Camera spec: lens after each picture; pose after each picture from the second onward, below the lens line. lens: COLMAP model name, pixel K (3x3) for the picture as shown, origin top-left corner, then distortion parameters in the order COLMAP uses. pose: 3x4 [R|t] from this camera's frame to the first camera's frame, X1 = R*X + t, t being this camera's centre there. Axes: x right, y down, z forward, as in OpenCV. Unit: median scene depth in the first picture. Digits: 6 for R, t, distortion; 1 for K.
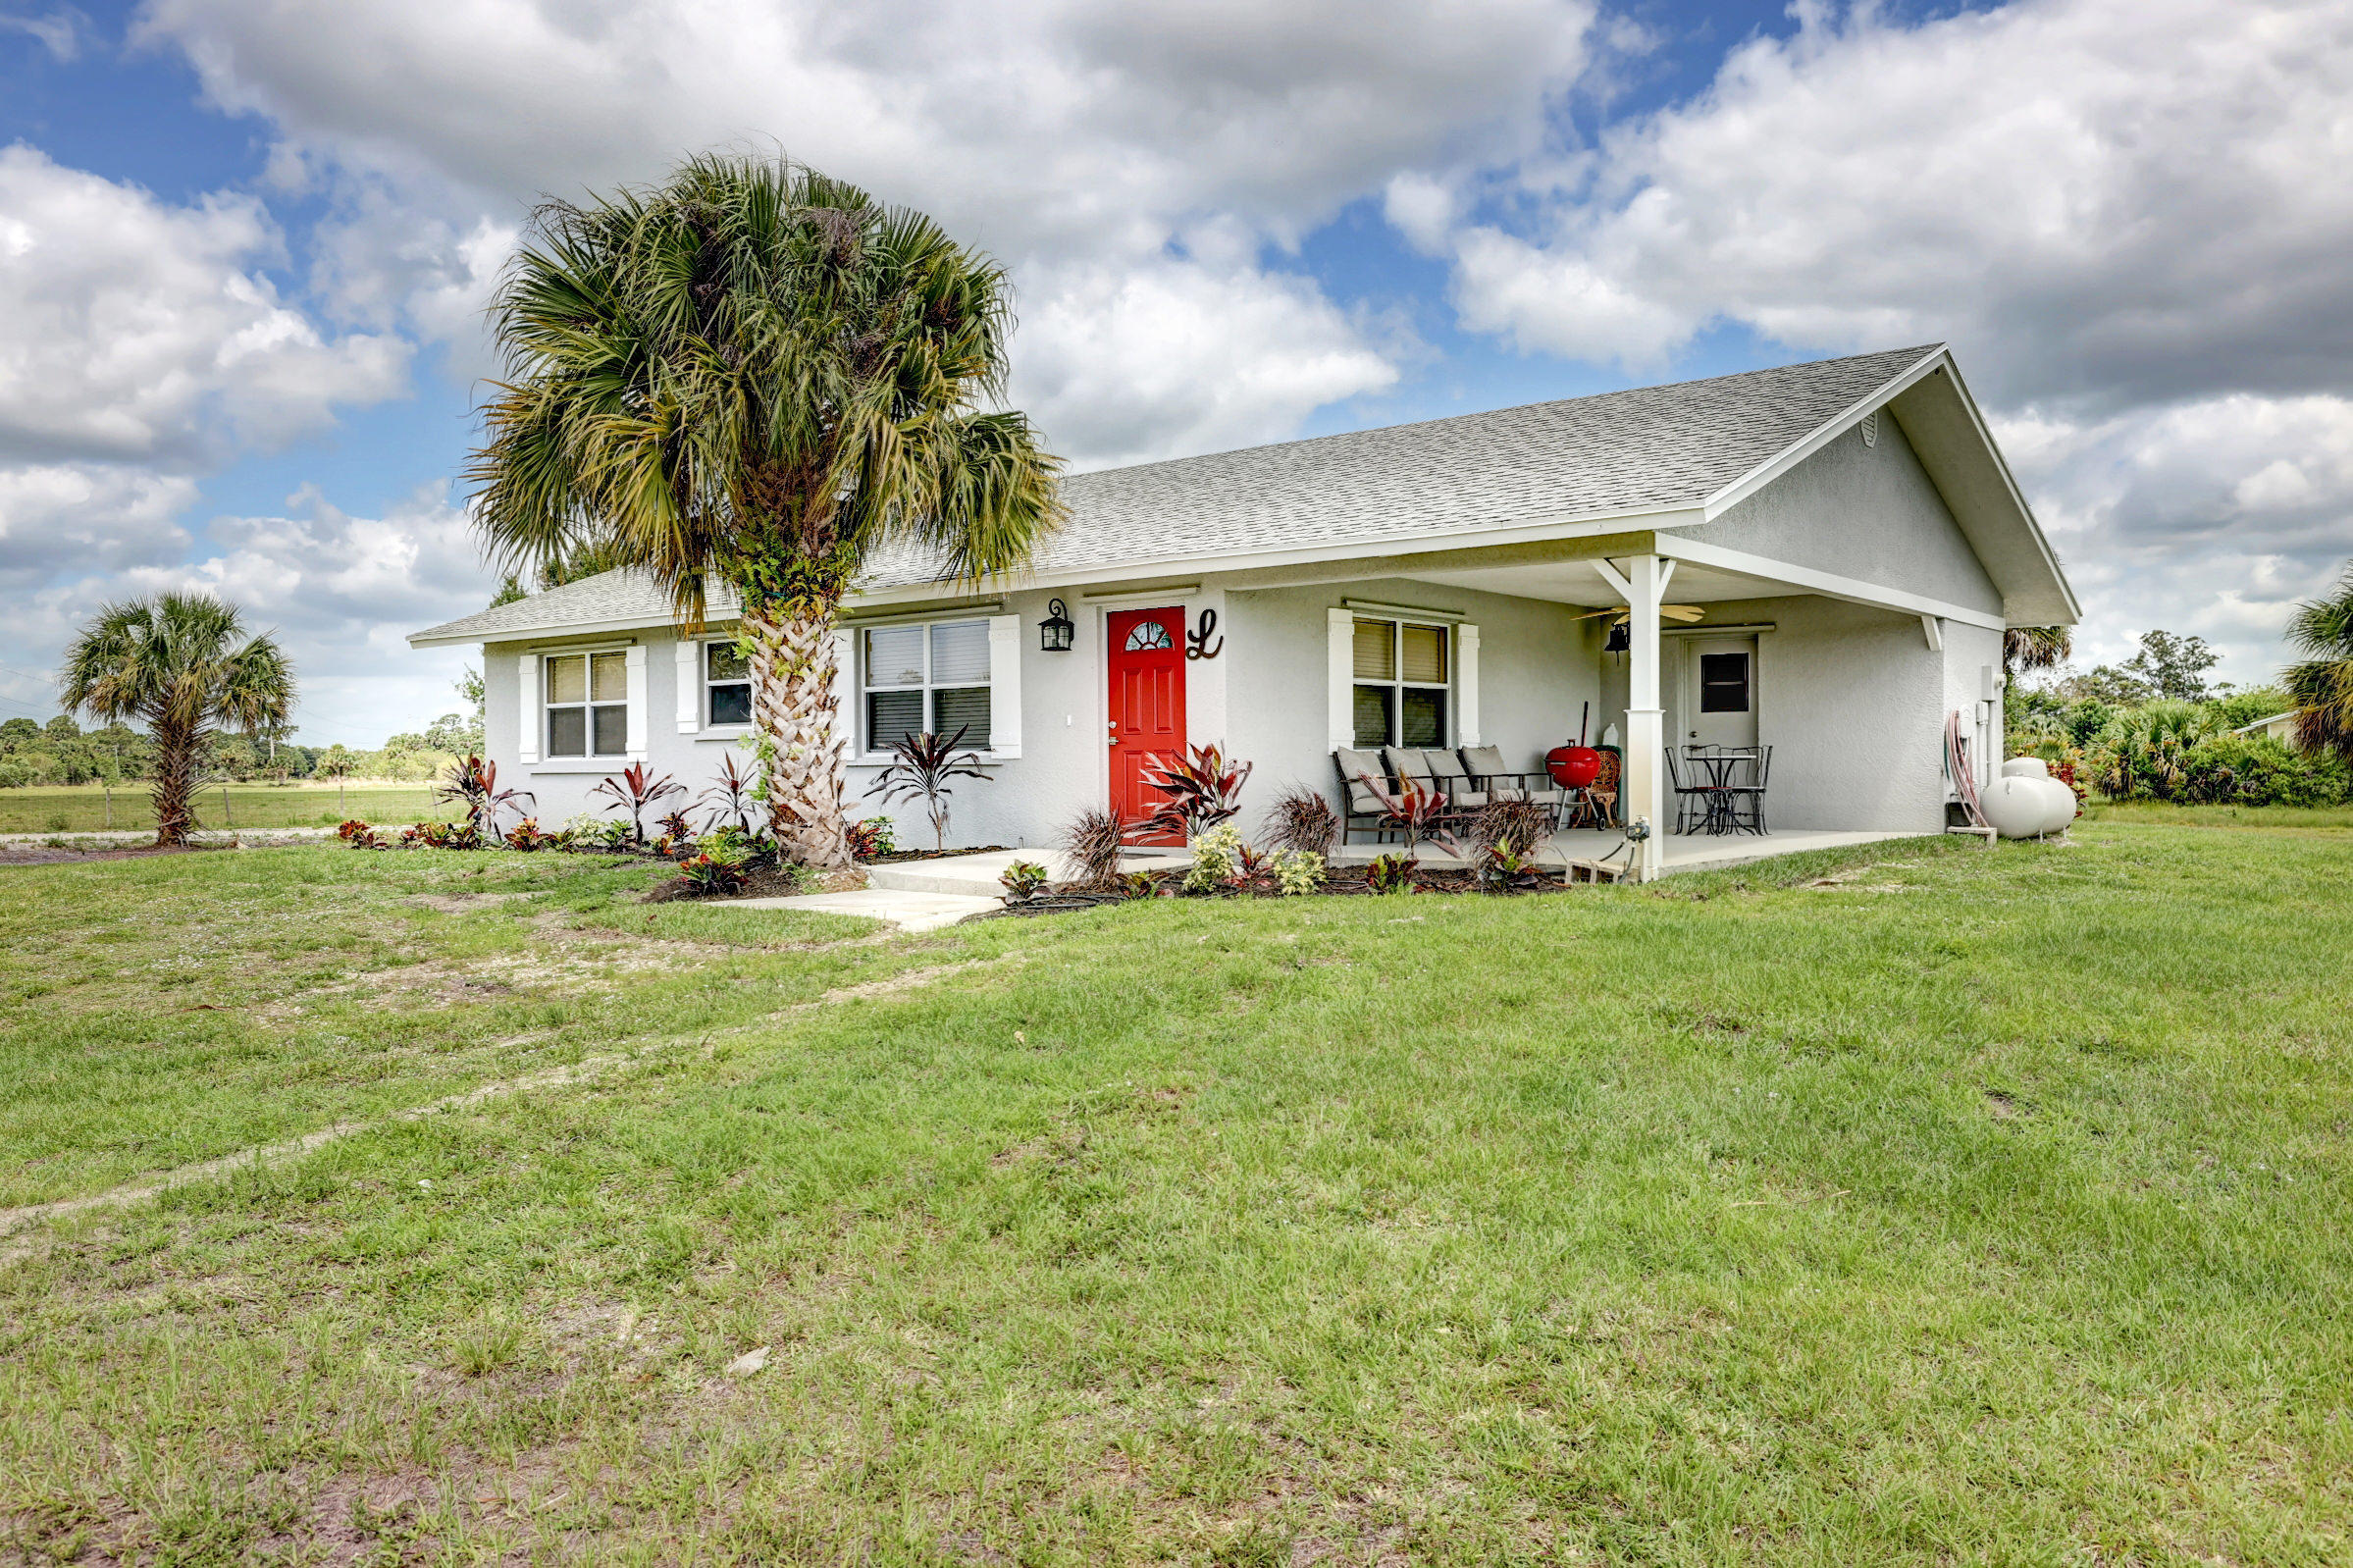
lens RADIAL K [[1699.3, 0, 1176.5], [0, 1699.3, 784.0], [0, 0, 1]] dist [-0.002823, -0.001158]
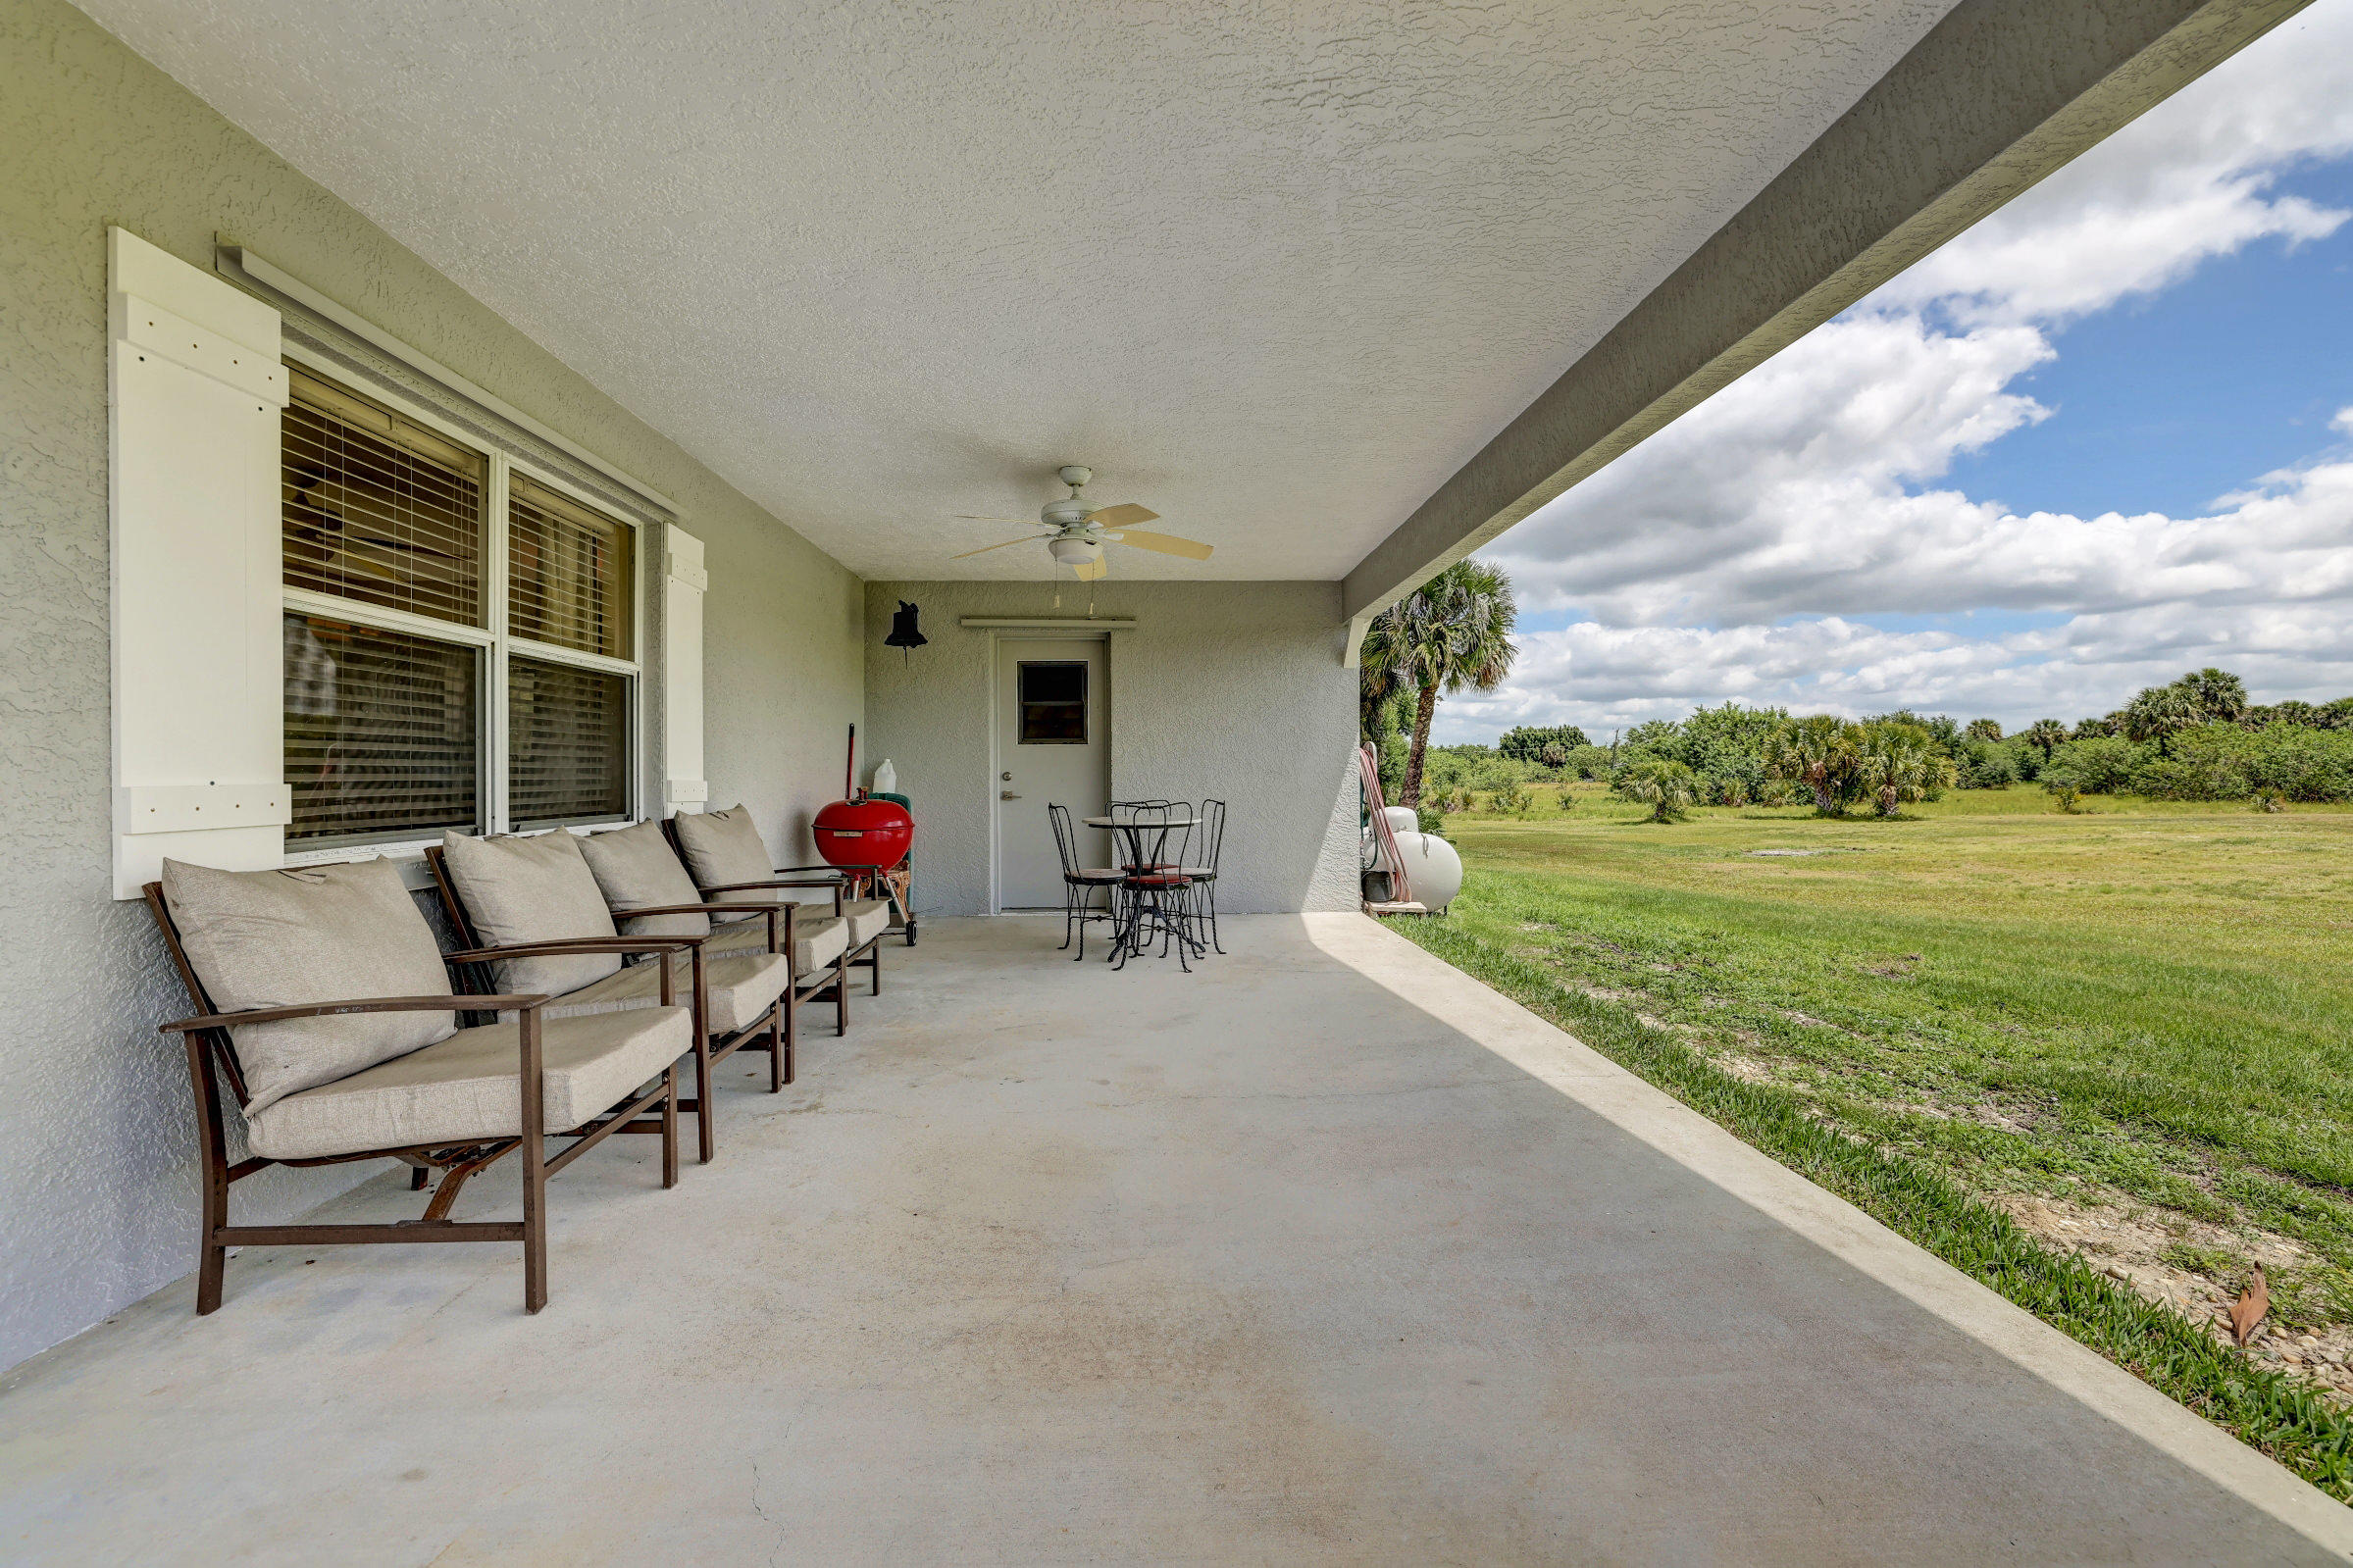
lens RADIAL K [[1014.9, 0, 1159.6], [0, 1014.9, 773.4], [0, 0, 1]] dist [-0.010597, 0.000614]
pose [[0.755897, -0.000393, 0.654691, 0.096745], [0.010674, 0.999874, -0.011724, -0.028621], [-0.654604, 0.015851, 0.755806, 0.744410]]
